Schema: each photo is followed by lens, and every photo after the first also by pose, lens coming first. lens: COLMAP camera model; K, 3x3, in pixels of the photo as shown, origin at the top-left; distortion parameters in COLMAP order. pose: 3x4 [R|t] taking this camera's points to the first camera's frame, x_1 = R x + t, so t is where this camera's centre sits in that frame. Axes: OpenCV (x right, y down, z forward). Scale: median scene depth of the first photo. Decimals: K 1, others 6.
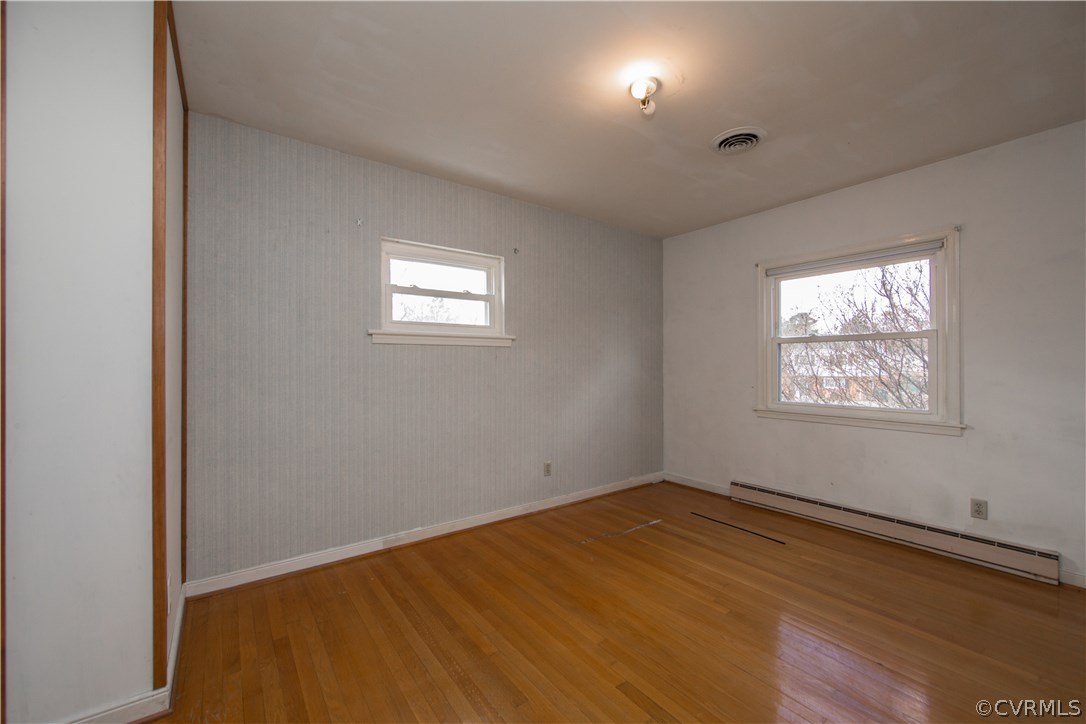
lens RADIAL K [[429.9, 0, 542.0], [0, 429.9, 362.1], [0, 0, 1]] dist [-0.011696, 0.002119]
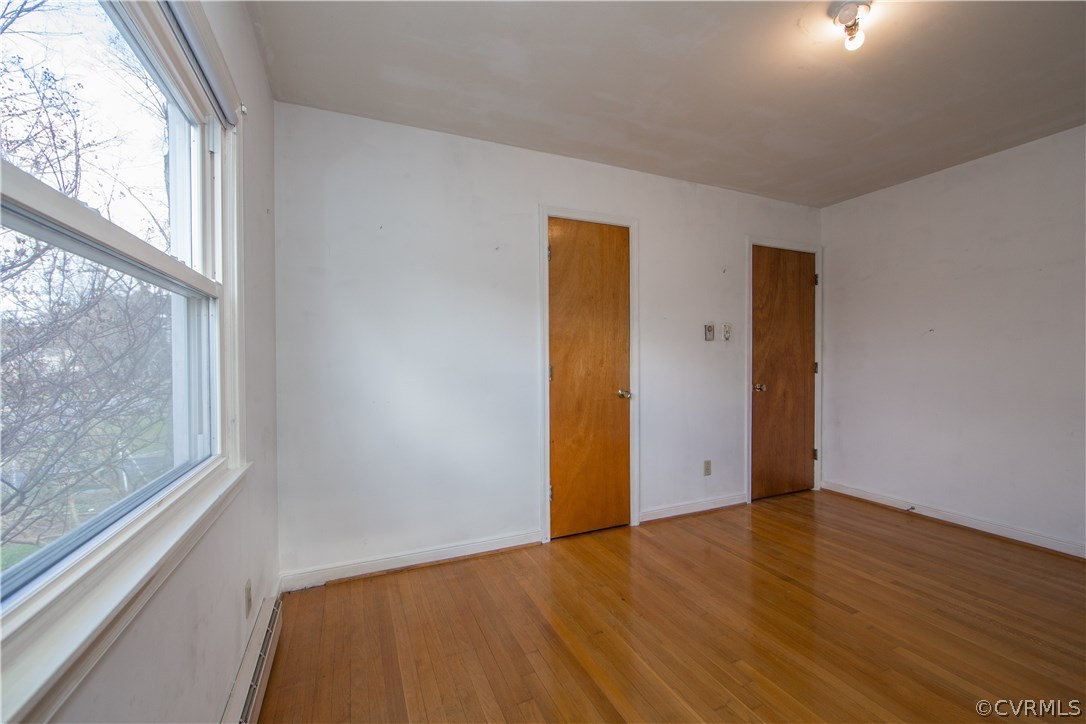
lens RADIAL K [[429.9, 0, 540.1], [0, 429.9, 362.4], [0, 0, 1]] dist [-0.011696, 0.002119]
pose [[-0.976425, -0.001147, 0.215852, 0.423810], [-0.000171, 0.999990, 0.004539, 0.013519], [-0.215855, 0.004395, -0.976416, 1.267661]]
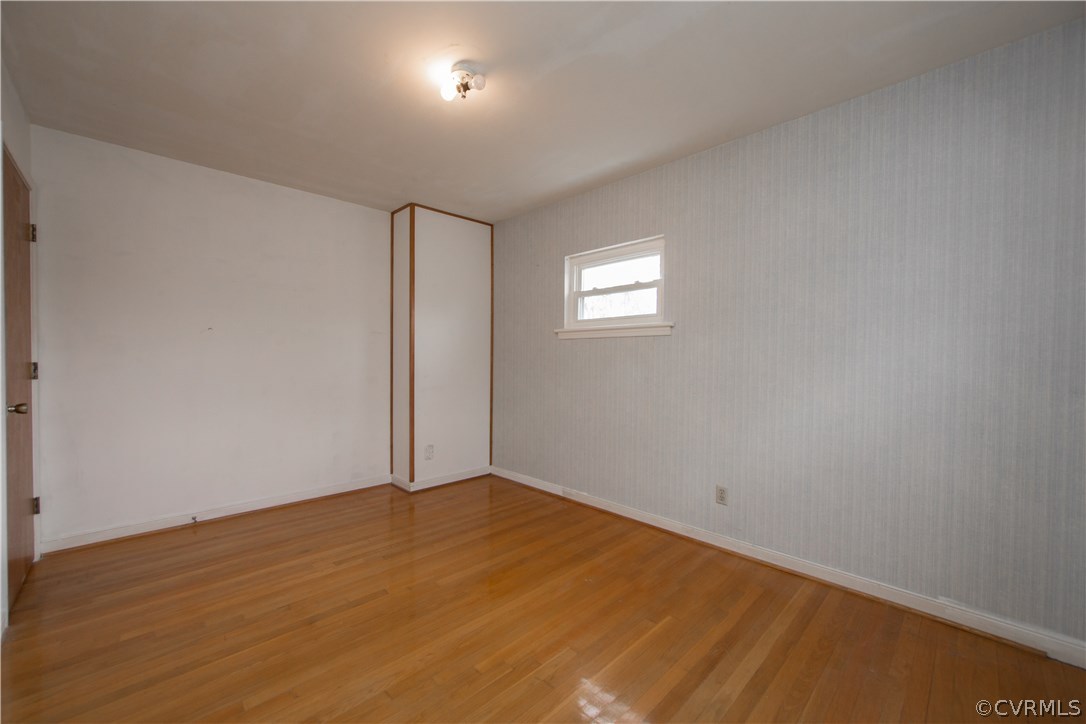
lens RADIAL K [[429.9, 0, 539.6], [0, 429.9, 361.3], [0, 0, 1]] dist [-0.011696, 0.002119]
pose [[0.124210, 0.008934, -0.992216, 0.829326], [0.001582, 0.999956, 0.009202, 0.010125], [0.992255, -0.002712, 0.124191, 0.692135]]
